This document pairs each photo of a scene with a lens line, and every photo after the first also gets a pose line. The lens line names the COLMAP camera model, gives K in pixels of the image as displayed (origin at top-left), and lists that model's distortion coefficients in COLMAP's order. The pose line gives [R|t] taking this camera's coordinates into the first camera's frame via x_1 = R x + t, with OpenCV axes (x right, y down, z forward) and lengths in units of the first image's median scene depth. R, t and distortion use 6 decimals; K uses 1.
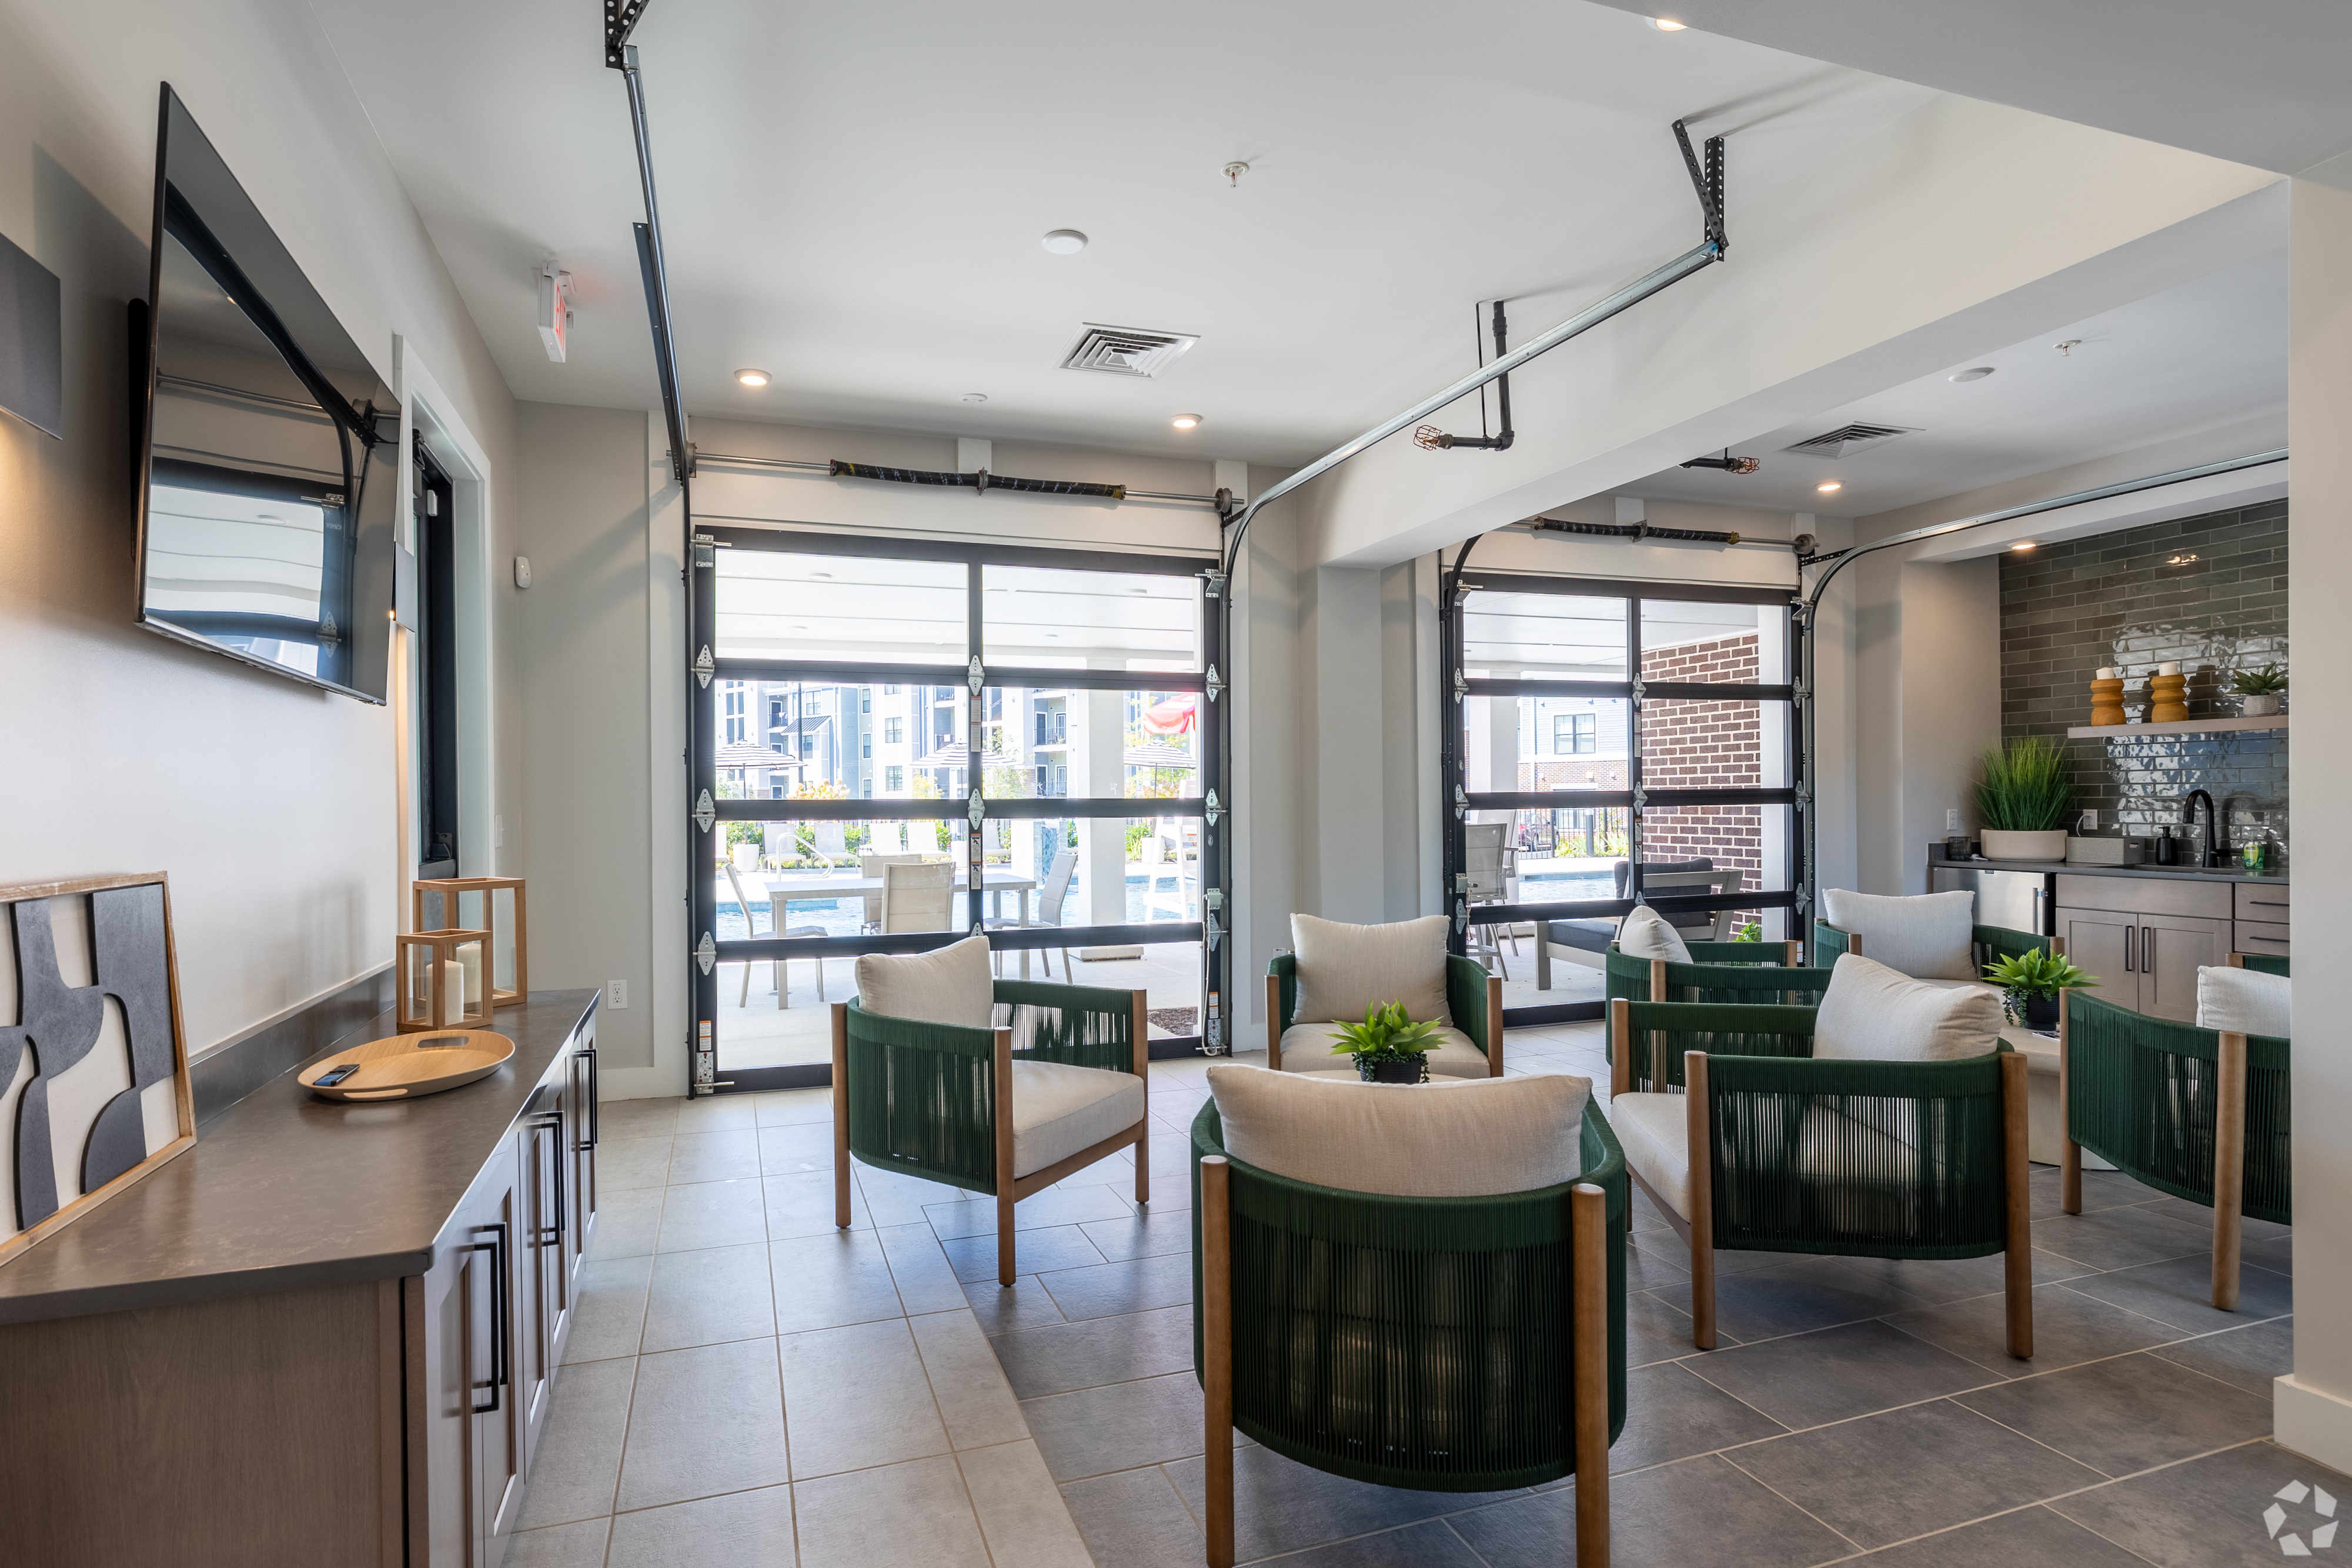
lens RADIAL K [[1244.3, 0, 1177.7], [0, 1244.3, 795.4], [0, 0, 1]] dist [0.001131, 0.000054]
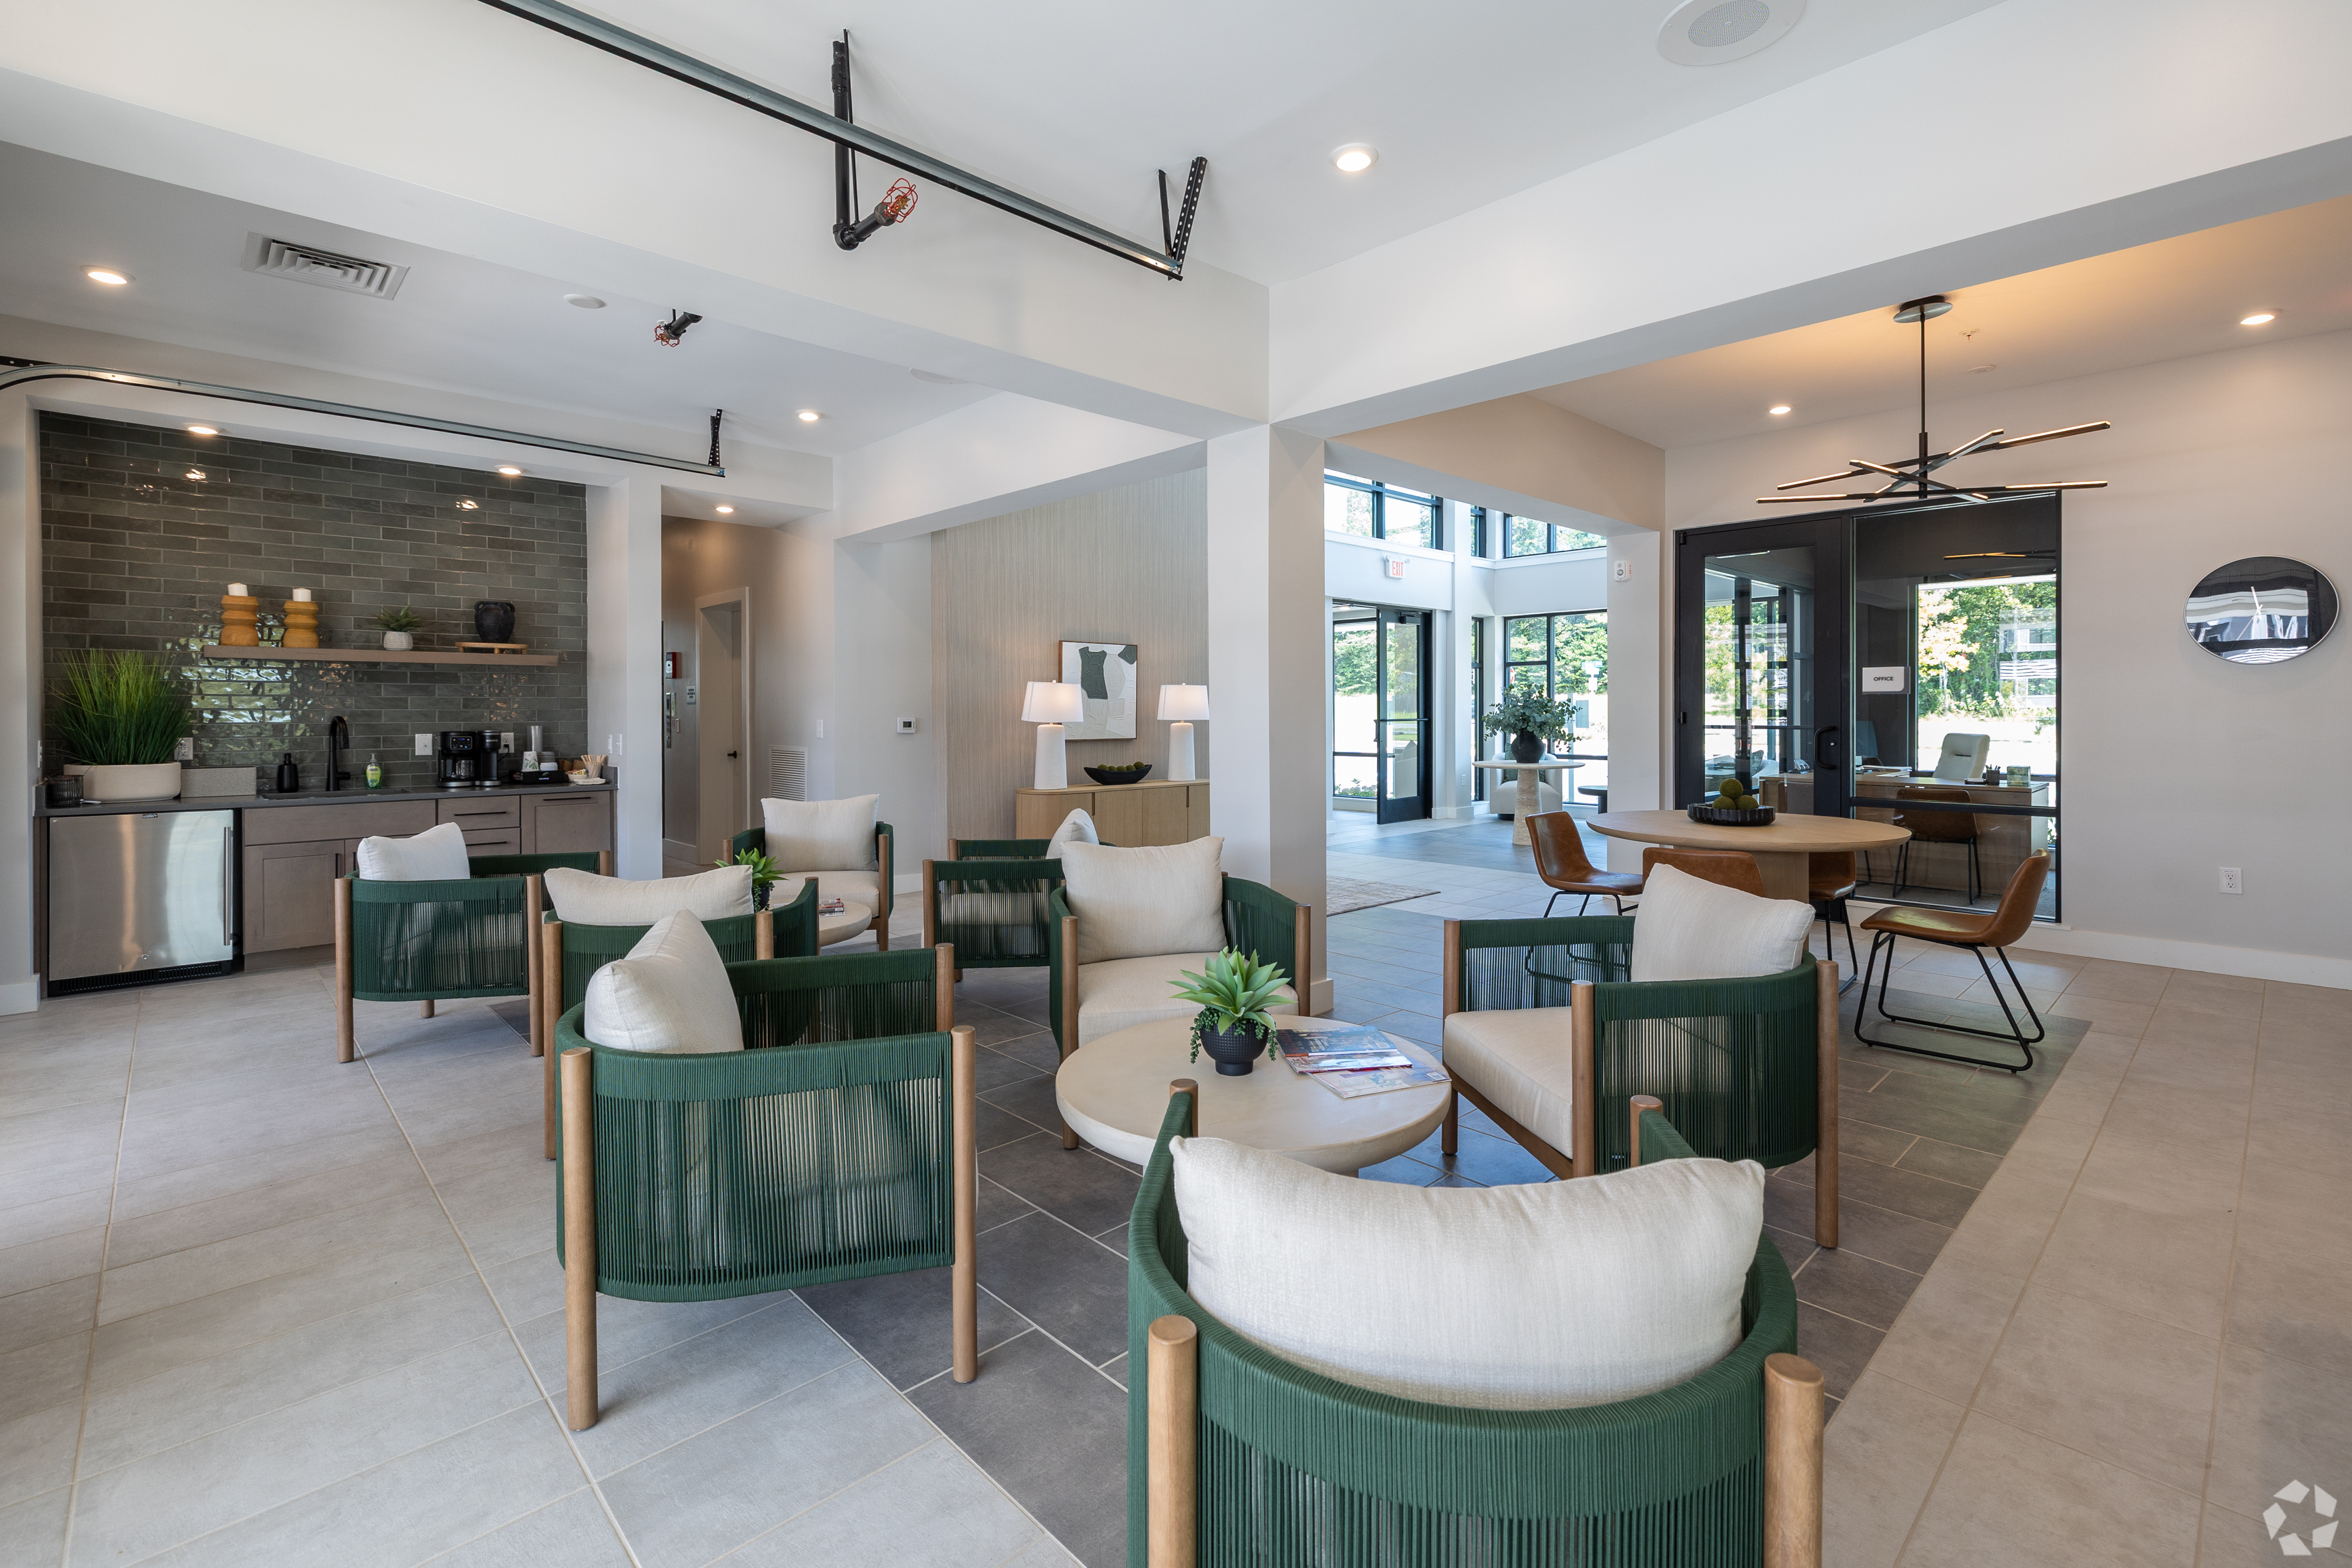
lens RADIAL K [[1044.7, 0, 1162.0], [0, 1044.7, 721.7], [0, 0, 1]] dist [0.000395, 0.000058]
pose [[-0.393680, 0.002208, 0.919245, -0.239956], [0.002737, 0.999995, -0.001230, 0.002986], [-0.919243, 0.002032, -0.393685, 0.676444]]
